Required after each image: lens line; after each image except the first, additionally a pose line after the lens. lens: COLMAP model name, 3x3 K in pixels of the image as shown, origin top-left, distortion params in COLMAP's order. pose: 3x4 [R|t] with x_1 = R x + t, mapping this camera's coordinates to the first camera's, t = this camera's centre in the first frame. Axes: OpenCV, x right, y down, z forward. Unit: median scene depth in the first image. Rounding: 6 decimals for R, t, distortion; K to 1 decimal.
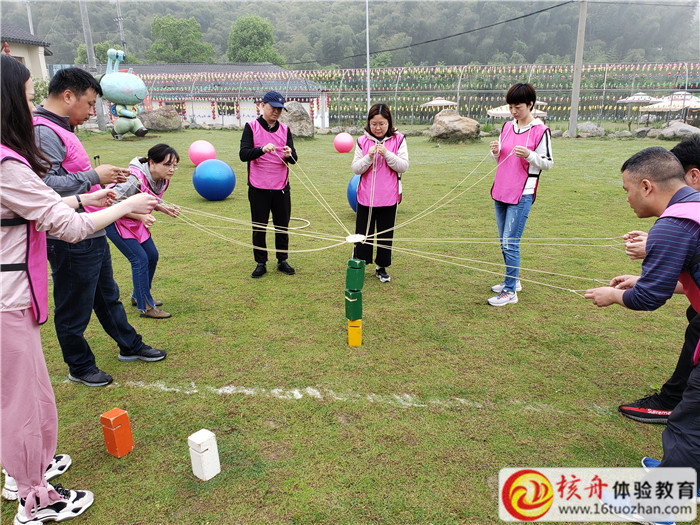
lens RADIAL K [[532.9, 0, 350.0], [0, 532.9, 262.5], [0, 0, 1]] dist [-0.000243, 0.071740]
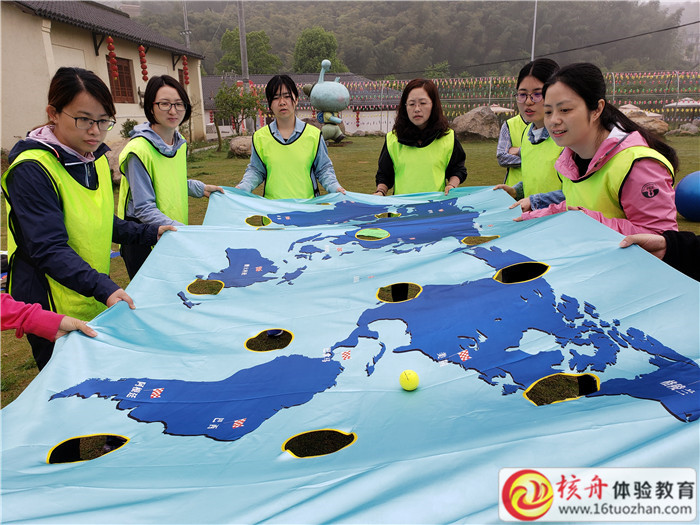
lens RADIAL K [[532.9, 0, 350.0], [0, 532.9, 262.5], [0, 0, 1]] dist [-0.000243, 0.071740]
pose [[0.998368, -0.025092, 0.051296, -0.203851], [0.026078, 0.999486, -0.018640, 0.009365], [-0.050802, 0.019947, 0.998510, -0.017321]]
